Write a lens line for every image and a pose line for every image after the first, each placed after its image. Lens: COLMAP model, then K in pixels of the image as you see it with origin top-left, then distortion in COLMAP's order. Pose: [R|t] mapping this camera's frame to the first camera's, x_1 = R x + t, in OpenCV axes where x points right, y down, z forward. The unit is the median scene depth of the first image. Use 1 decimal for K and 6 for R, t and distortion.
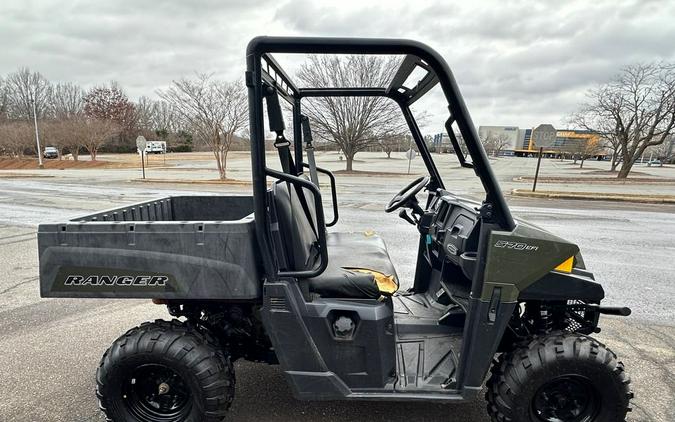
lens RADIAL K [[397.2, 0, 330.4], [0, 397.2, 226.9], [0, 0, 1]] dist [0.018376, -0.001514]
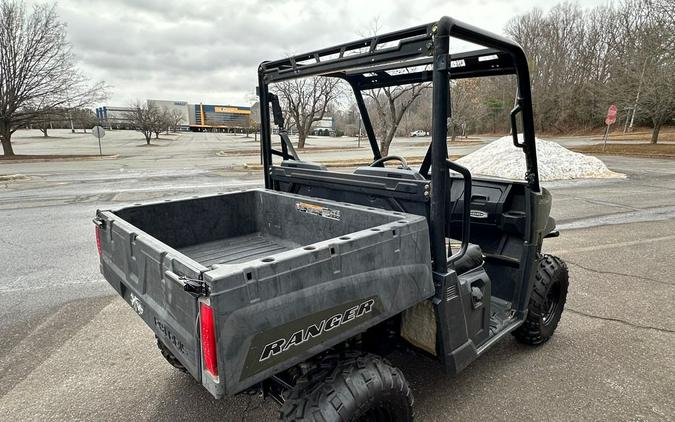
lens RADIAL K [[404.4, 0, 337.5], [0, 404.4, 211.0], [0, 0, 1]] dist [-0.004083, -0.001066]
pose [[0.707608, -0.158416, 0.688618, -0.952750], [0.145302, 0.986340, 0.077597, -0.121109], [-0.691504, 0.045149, 0.720960, 0.426219]]
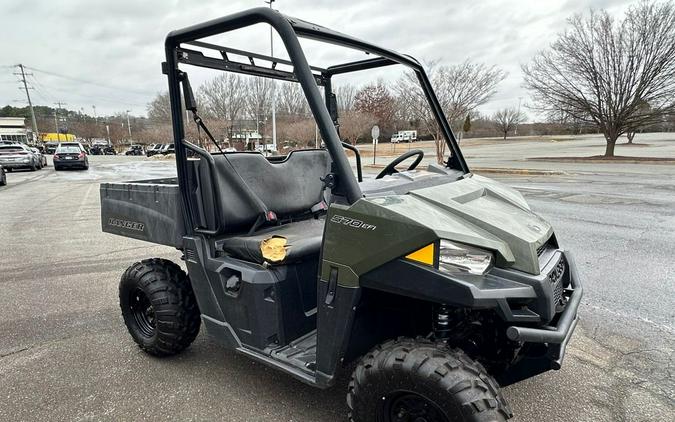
lens RADIAL K [[397.2, 0, 330.4], [0, 397.2, 226.9], [0, 0, 1]] dist [0.018376, -0.001514]
pose [[0.826174, 0.094236, -0.555478, 0.806946], [-0.077586, 0.995549, 0.053498, 0.013157], [0.558047, -0.001101, 0.829808, 0.230563]]
